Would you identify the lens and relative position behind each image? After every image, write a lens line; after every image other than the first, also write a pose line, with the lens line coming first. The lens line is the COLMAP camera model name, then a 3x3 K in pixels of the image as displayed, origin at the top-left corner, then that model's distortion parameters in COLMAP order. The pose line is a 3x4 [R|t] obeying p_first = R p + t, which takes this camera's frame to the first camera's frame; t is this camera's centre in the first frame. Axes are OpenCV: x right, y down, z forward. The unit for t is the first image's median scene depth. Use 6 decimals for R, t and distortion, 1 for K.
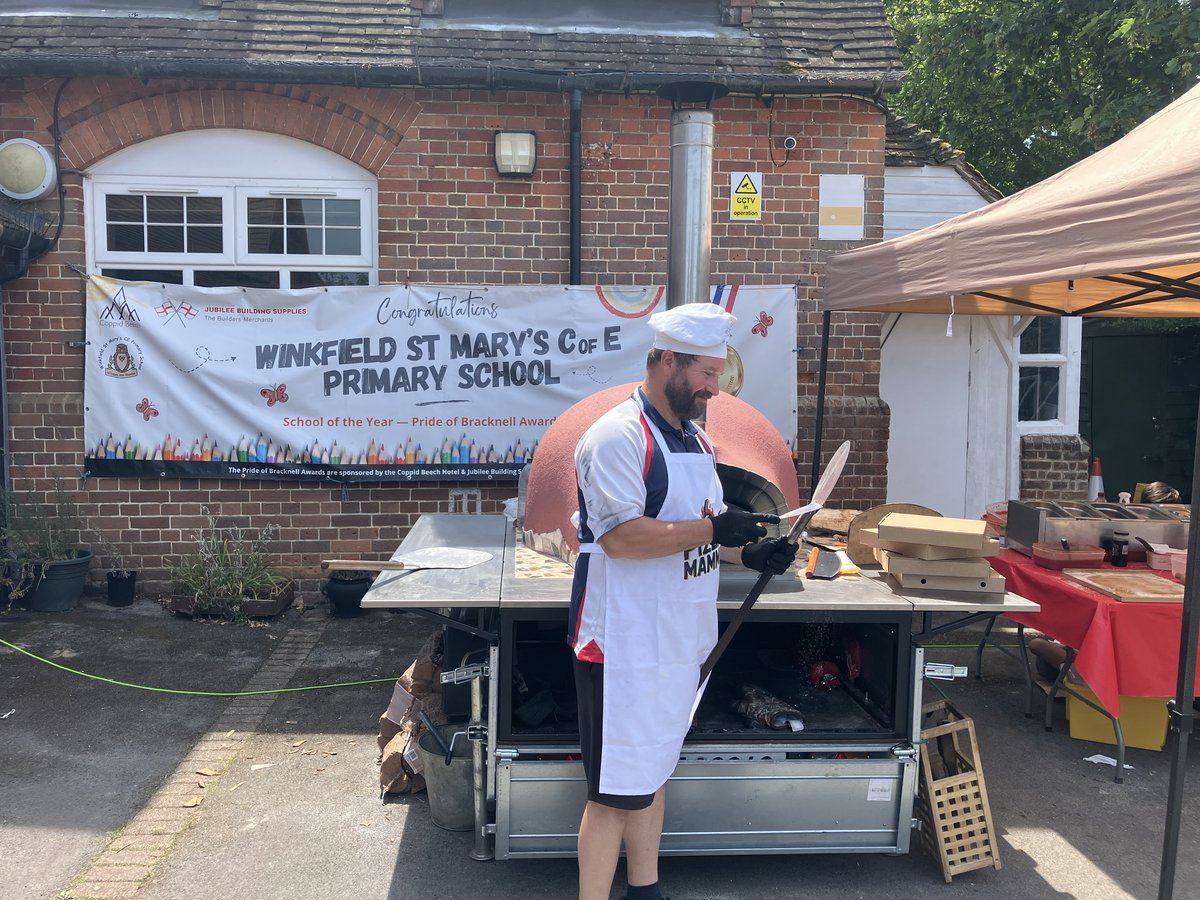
lens RADIAL K [[993.0, 0, 597.3], [0, 993.0, 432.9], [0, 0, 1]] dist [0.009950, 0.010785]
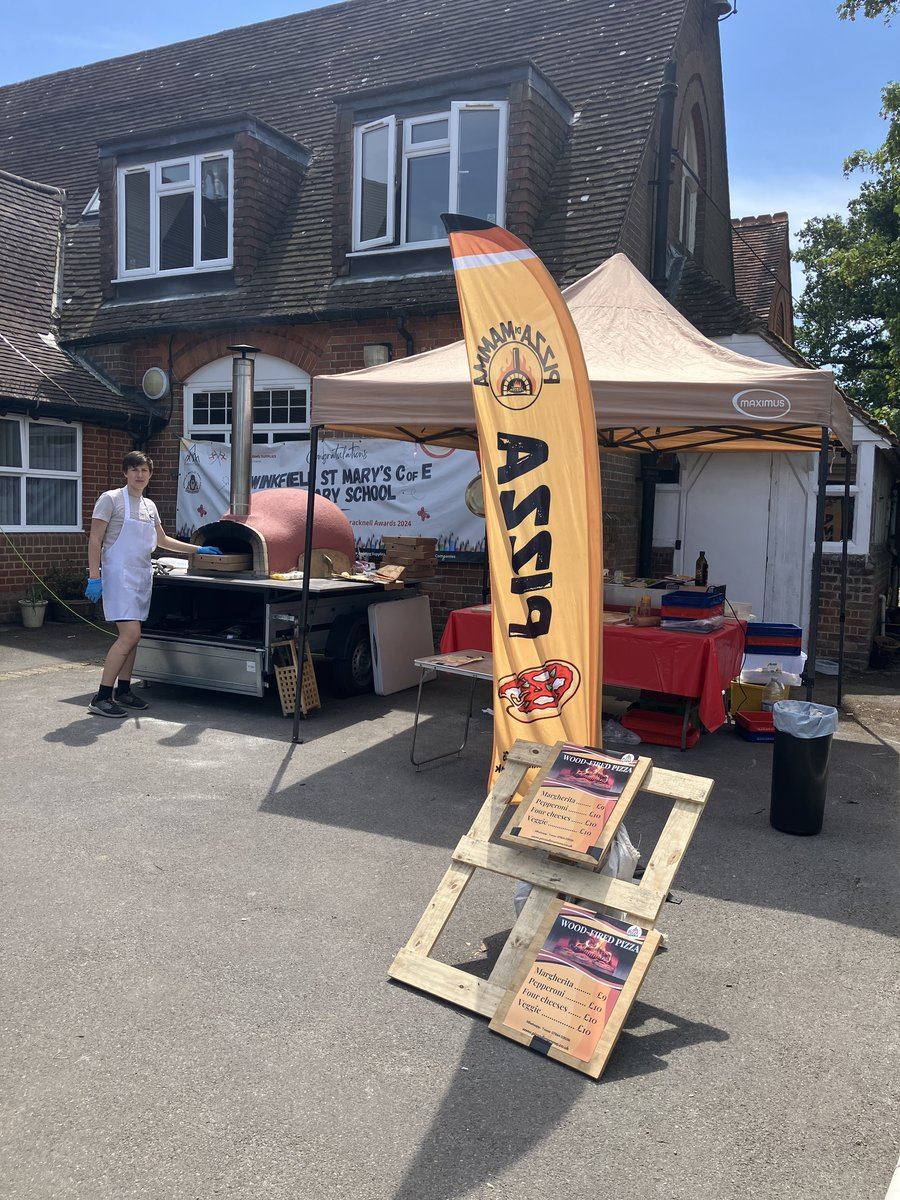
lens RADIAL K [[975.1, 0, 450.0], [0, 975.1, 600.0], [0, 0, 1]] dist [0.028740, -0.007235]
pose [[0.861273, 0.061770, -0.504374, 0.842186], [-0.051447, 0.998084, 0.034382, 0.053511], [0.505531, -0.003663, 0.862801, -0.316104]]
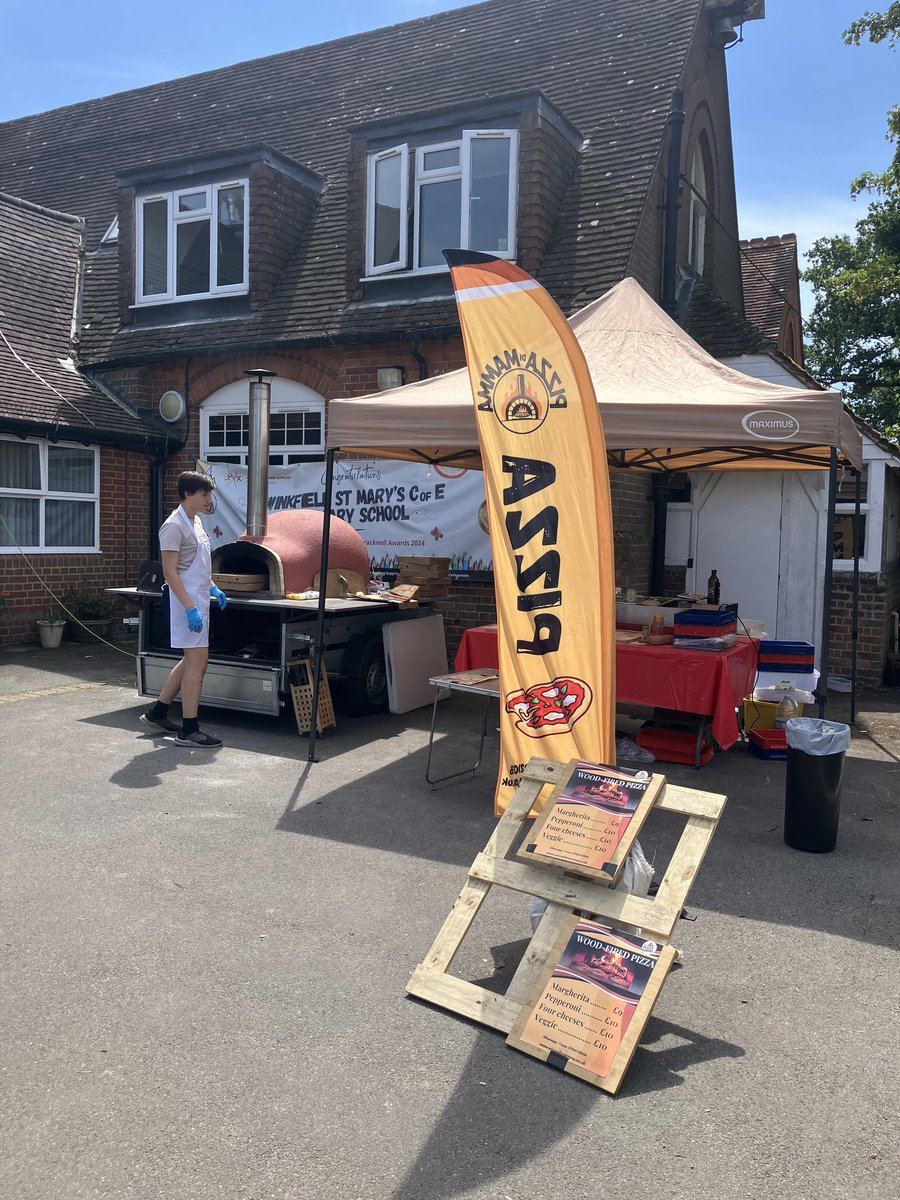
lens RADIAL K [[974.2, 0, 453.0], [0, 974.2, 594.4], [0, 0, 1]] dist [0.031416, -0.016568]
pose [[0.856510, 0.045680, -0.514105, 0.845798], [-0.047192, 0.998835, 0.010128, 0.052767], [0.513968, 0.015587, 0.857667, -0.325150]]
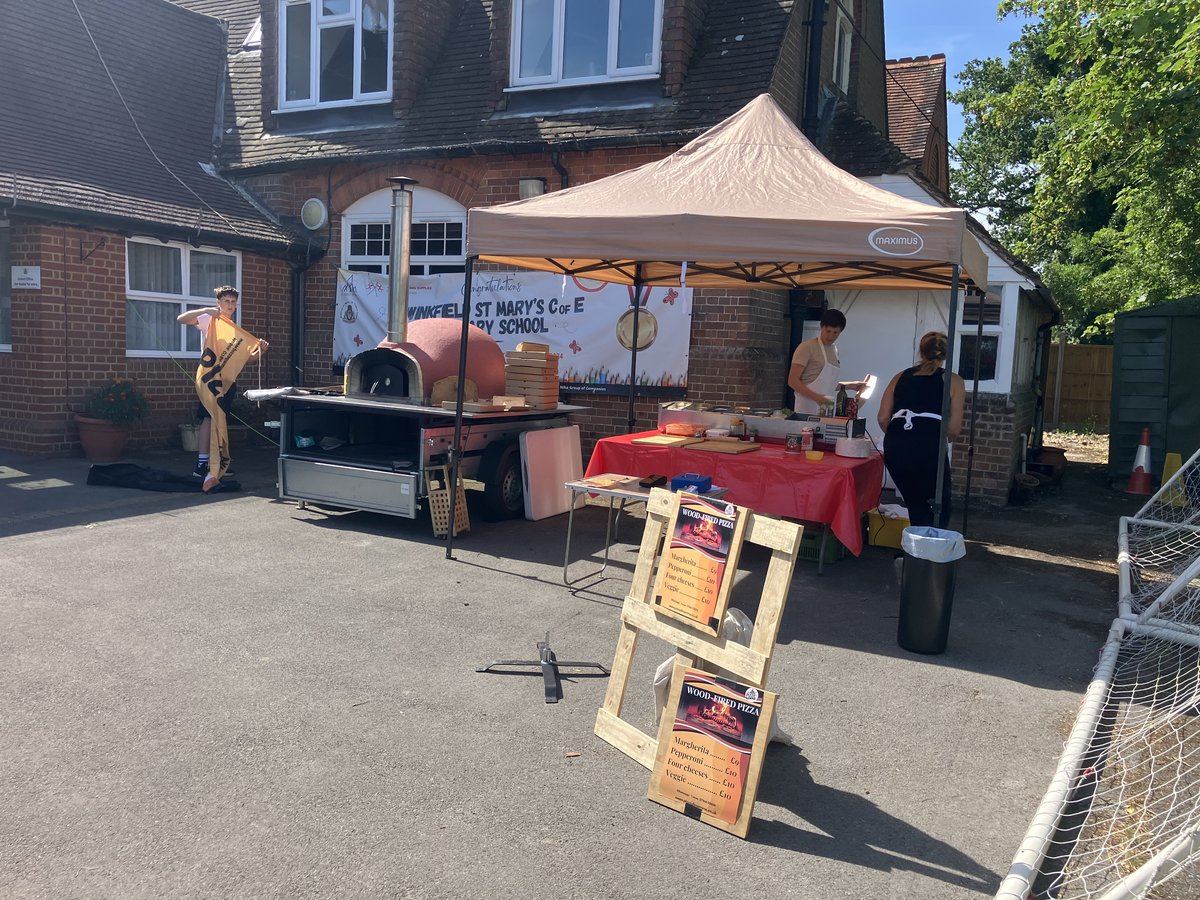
lens RADIAL K [[975.1, 0, 597.6], [0, 975.1, 455.2], [0, 0, 1]] dist [0.028740, -0.007235]
pose [[0.857797, 0.085821, -0.506773, 0.864328], [-0.068997, 0.996265, 0.051927, 0.063441], [0.509336, -0.009577, 0.860515, -0.345183]]
